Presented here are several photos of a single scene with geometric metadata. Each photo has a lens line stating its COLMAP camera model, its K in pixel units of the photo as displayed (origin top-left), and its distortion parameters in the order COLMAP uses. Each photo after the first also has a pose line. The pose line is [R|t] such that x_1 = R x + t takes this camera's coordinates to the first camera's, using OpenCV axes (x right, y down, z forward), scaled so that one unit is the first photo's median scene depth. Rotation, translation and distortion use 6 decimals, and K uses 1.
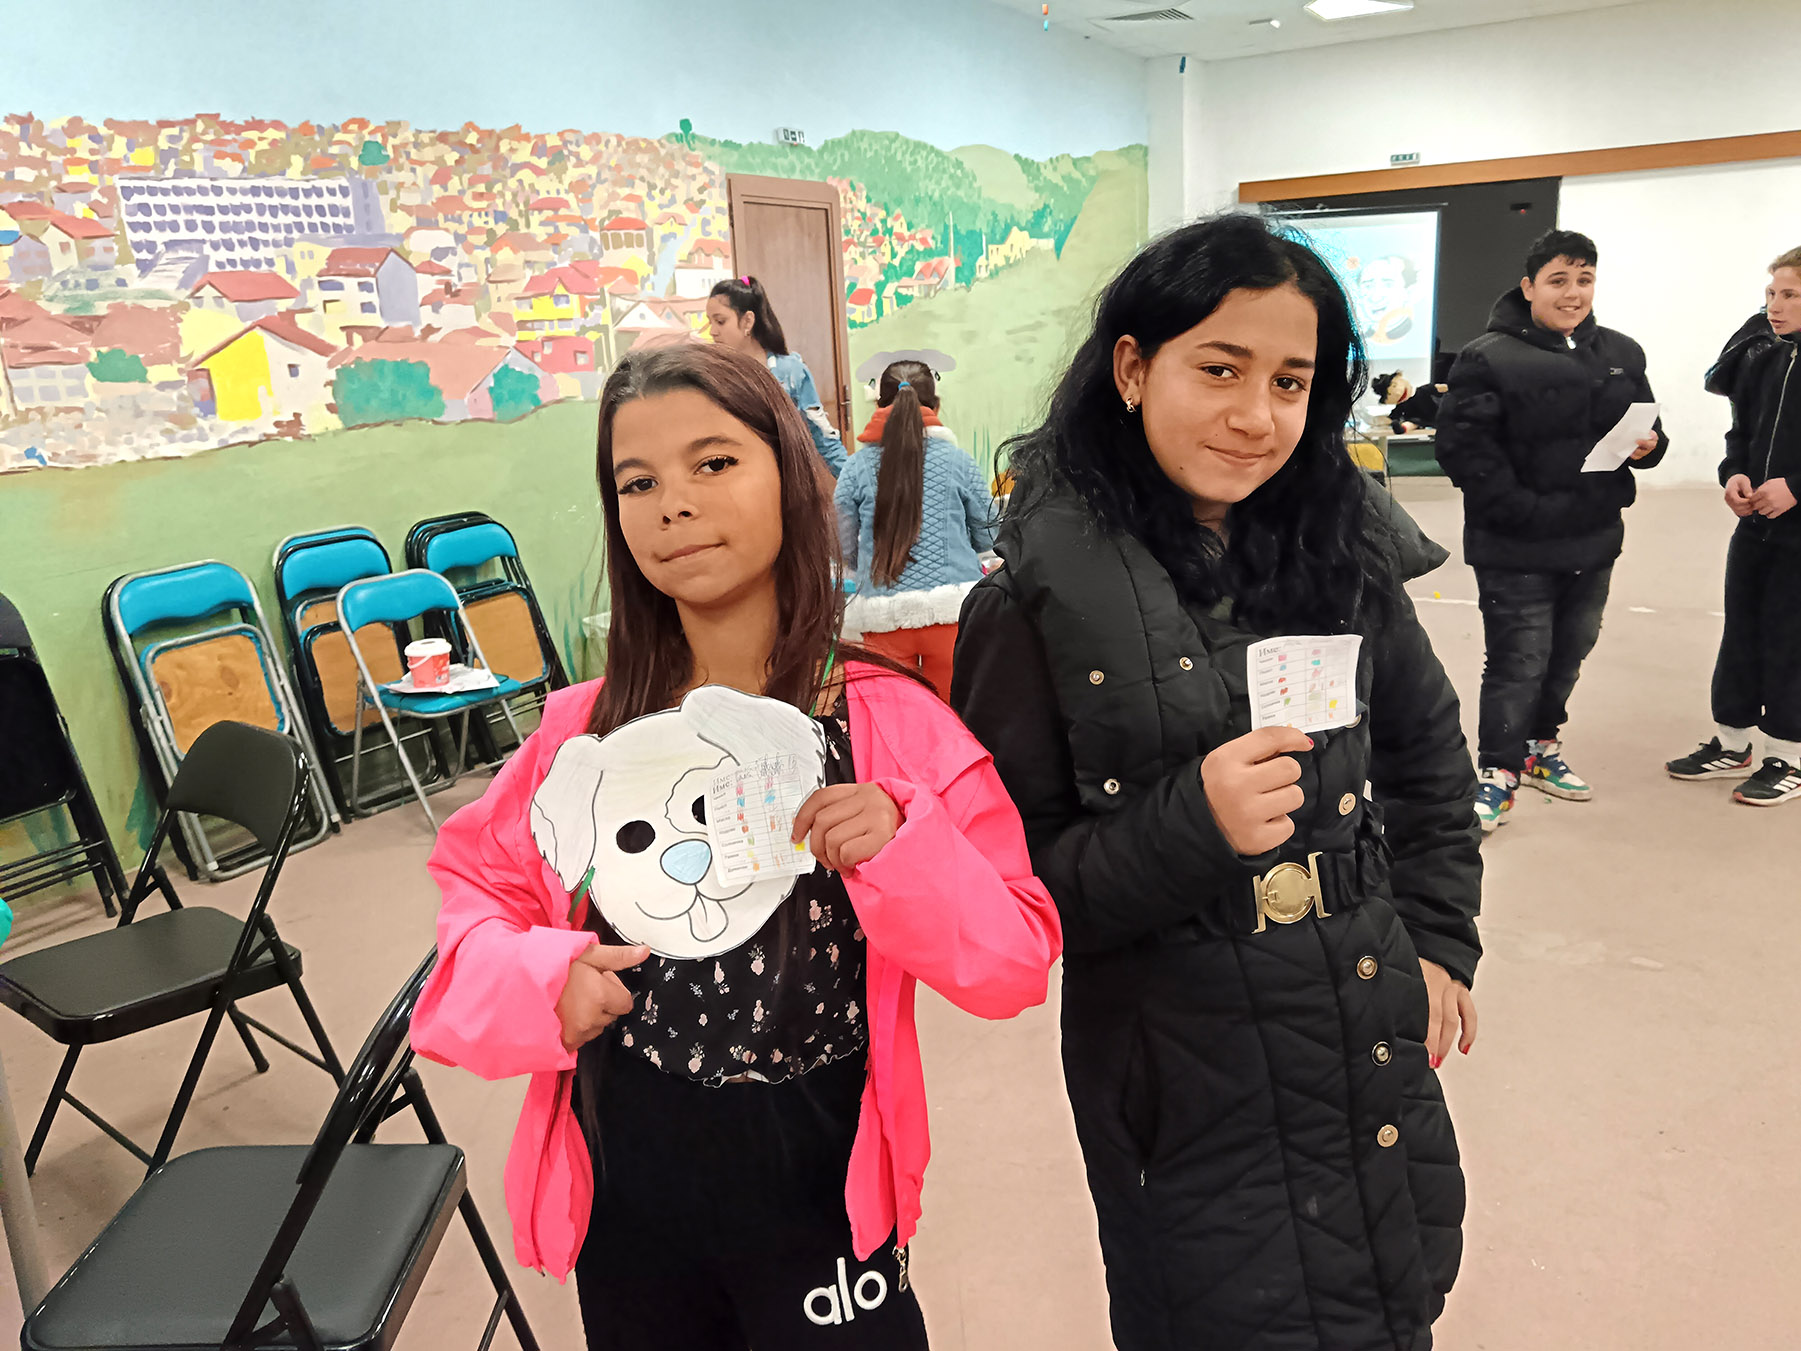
lens RADIAL K [[1399.0, 0, 900.5], [0, 1399.0, 675.5], [0, 0, 1]] dist [-0.005308, 0.000273]
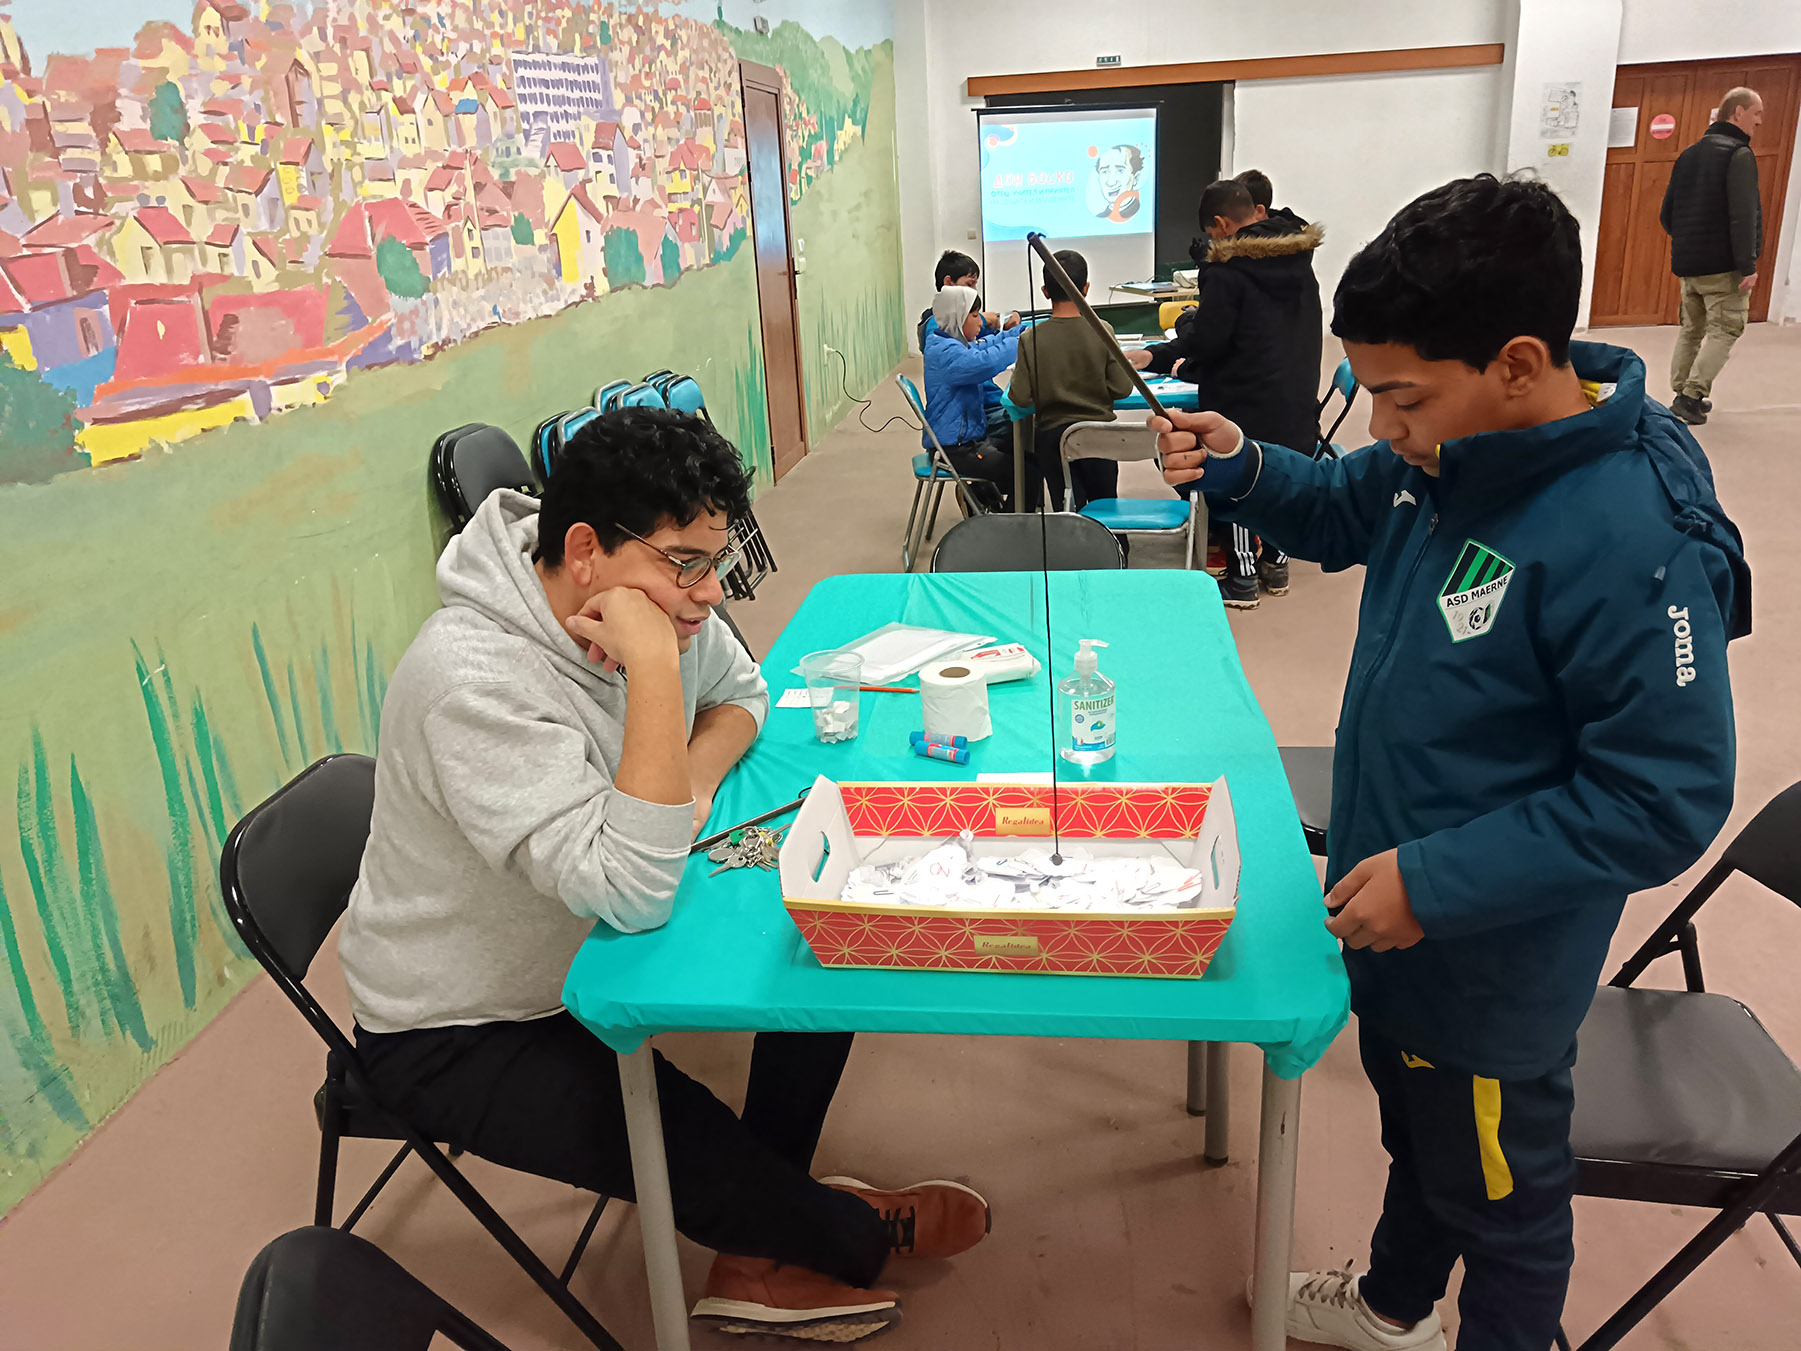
lens RADIAL K [[1399.0, 0, 900.5], [0, 1399.0, 675.5], [0, 0, 1]] dist [-0.005308, 0.000273]
pose [[0.928733, -0.118836, 0.351188, -0.627439], [0.093629, 0.991713, 0.087971, 0.048018], [-0.358732, -0.048820, 0.932163, -0.120299]]
